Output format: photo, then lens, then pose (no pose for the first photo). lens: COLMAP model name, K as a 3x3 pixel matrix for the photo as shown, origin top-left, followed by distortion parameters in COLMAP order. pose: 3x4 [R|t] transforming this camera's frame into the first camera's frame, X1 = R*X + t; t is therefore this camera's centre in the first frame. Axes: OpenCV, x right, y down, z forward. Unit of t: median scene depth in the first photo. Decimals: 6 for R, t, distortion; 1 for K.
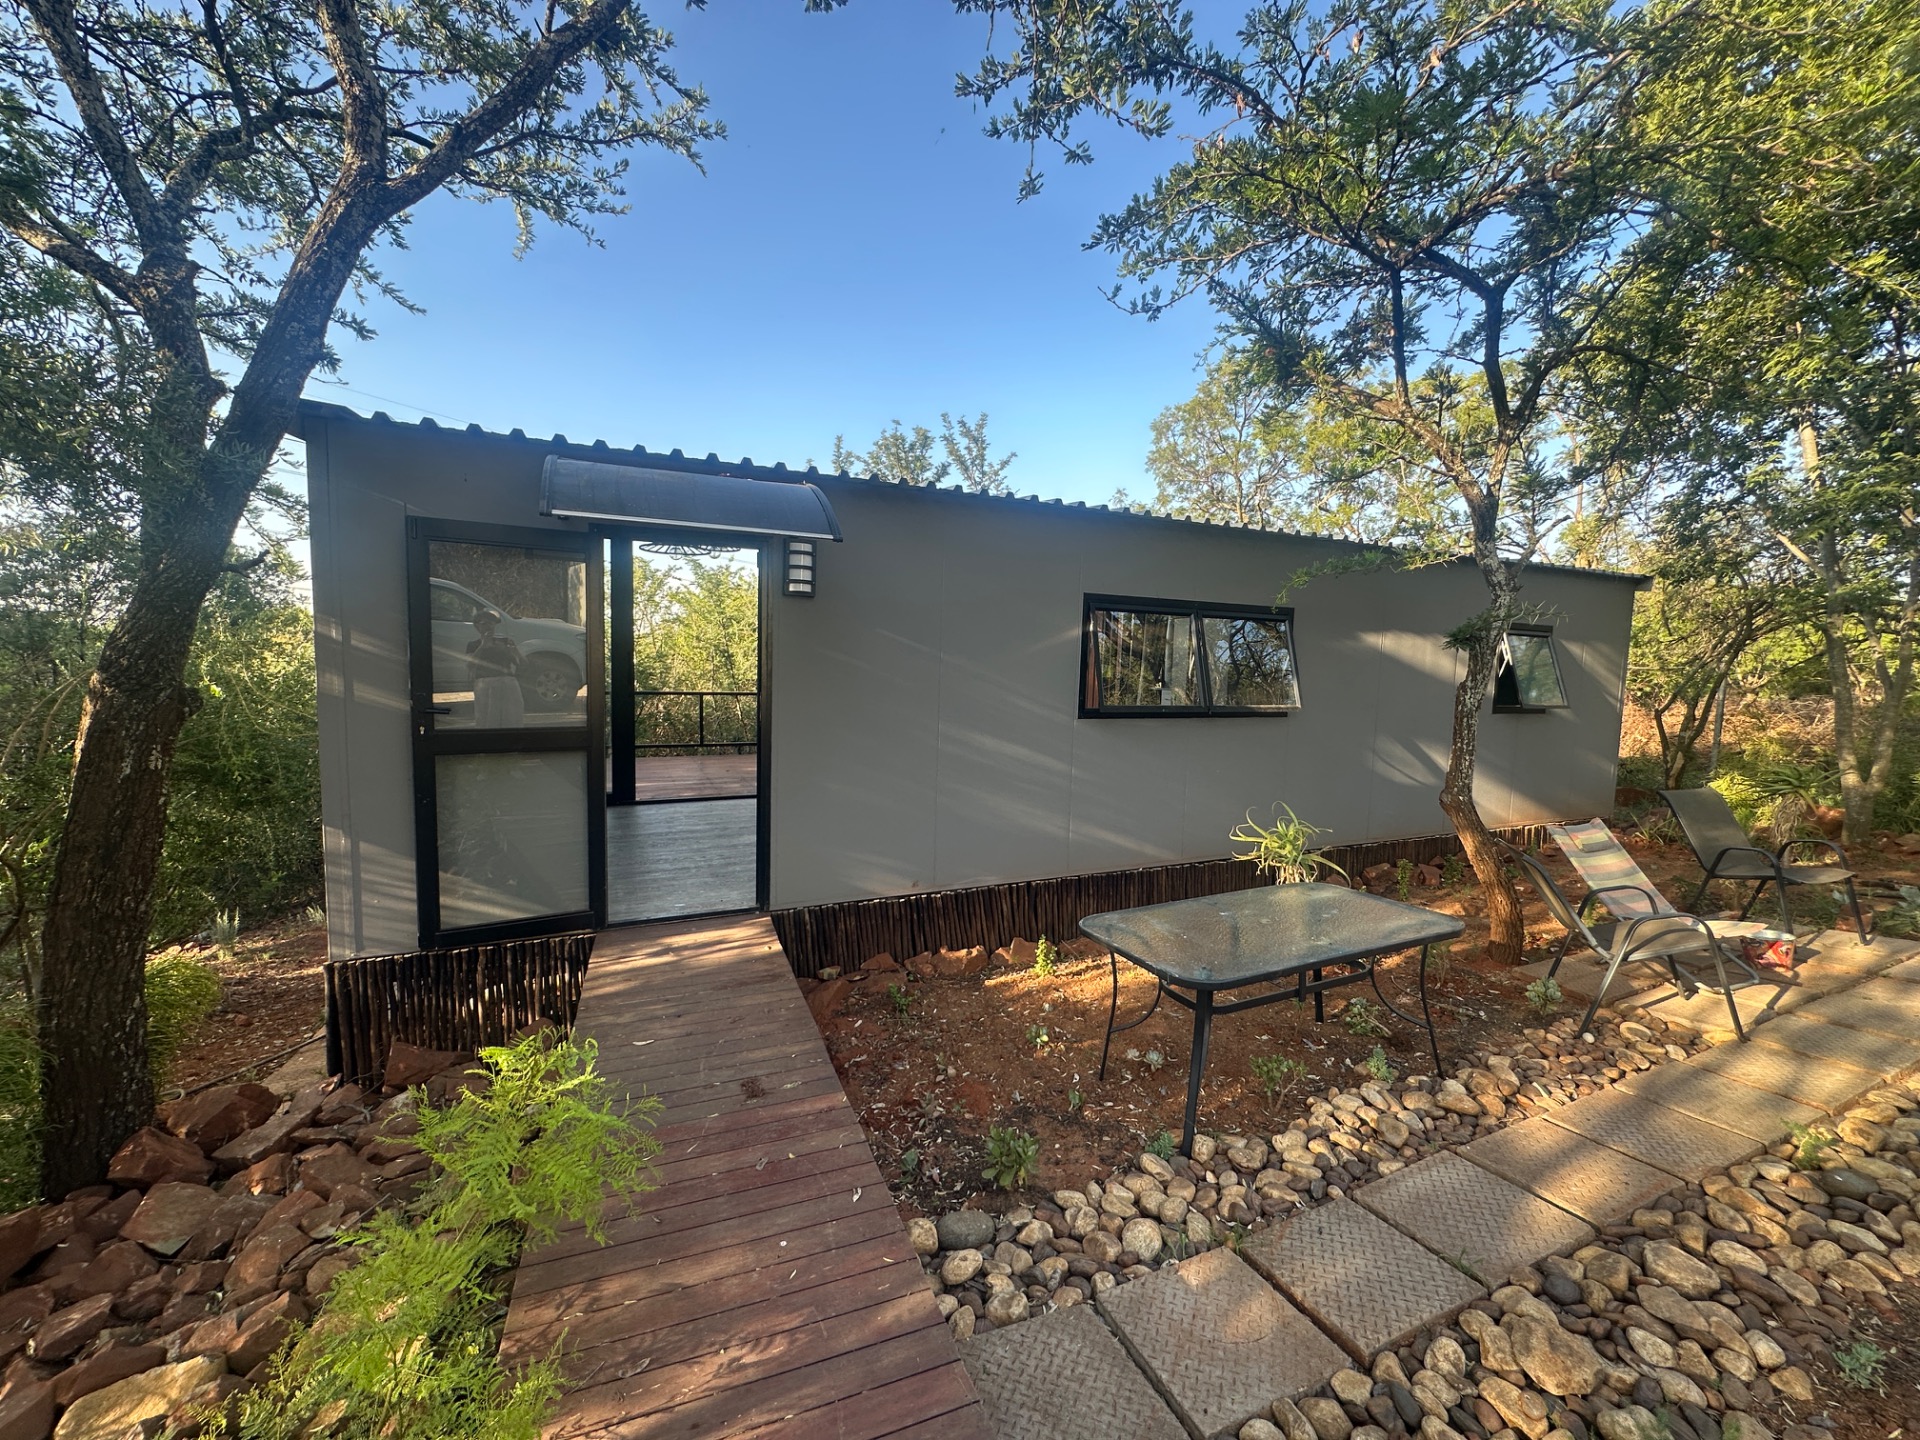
lens RADIAL K [[765.4, 0, 962.1], [0, 765.4, 724.9], [0, 0, 1]] dist [0.001543, 0.000246]
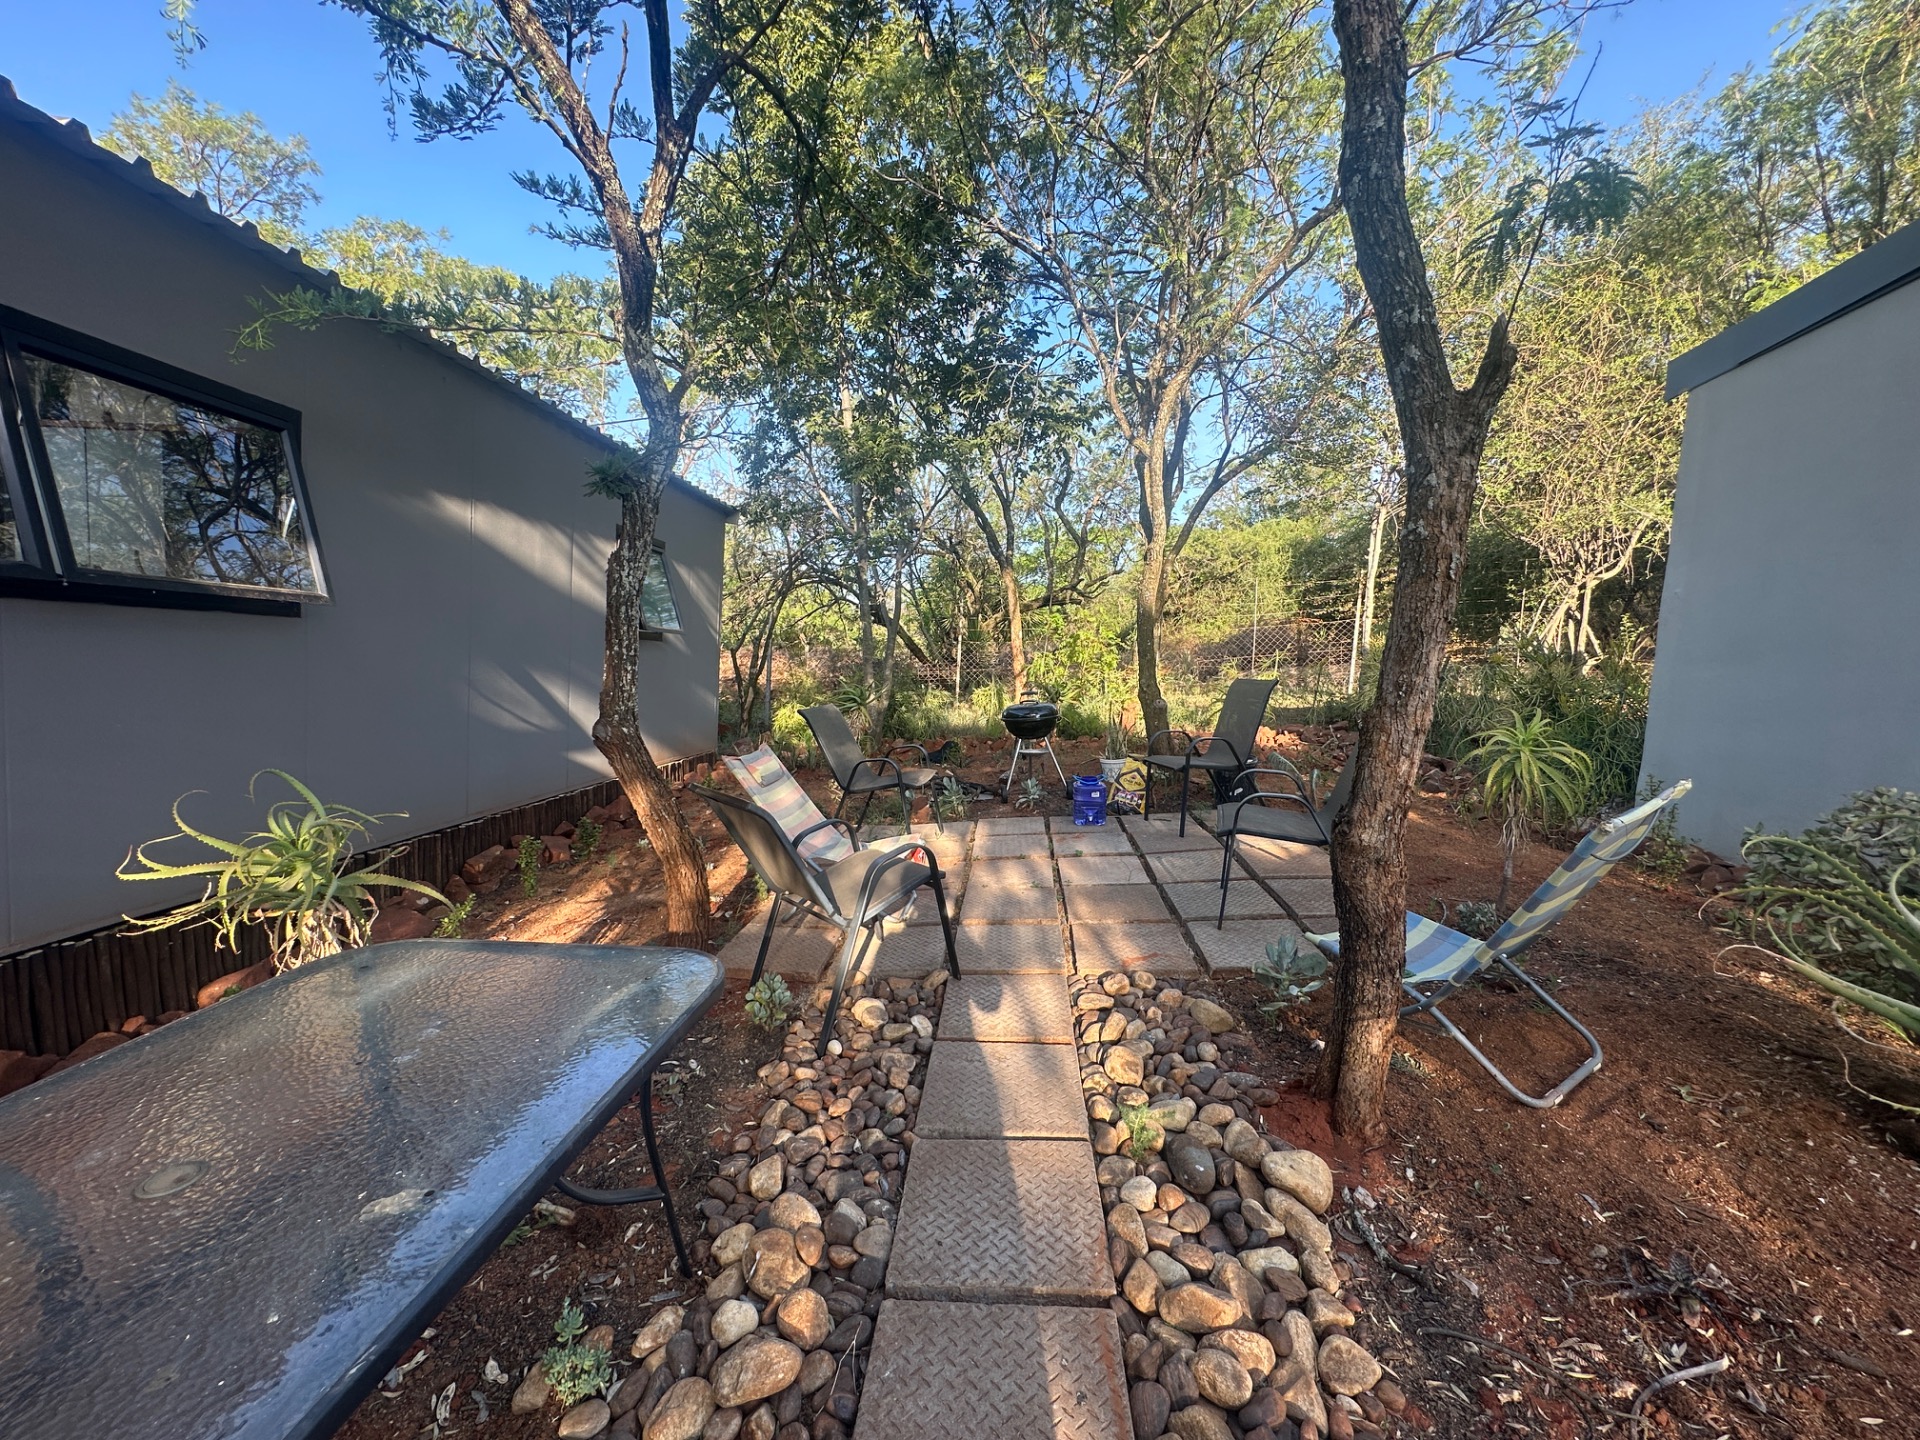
lens RADIAL K [[765.4, 0, 962.1], [0, 765.4, 724.9], [0, 0, 1]] dist [0.001543, 0.000246]
pose [[0.465955, -0.066615, 0.882297, 0.219012], [0.024215, 0.997748, 0.062544, 0.058579], [-0.884477, -0.007778, 0.466519, 0.457771]]
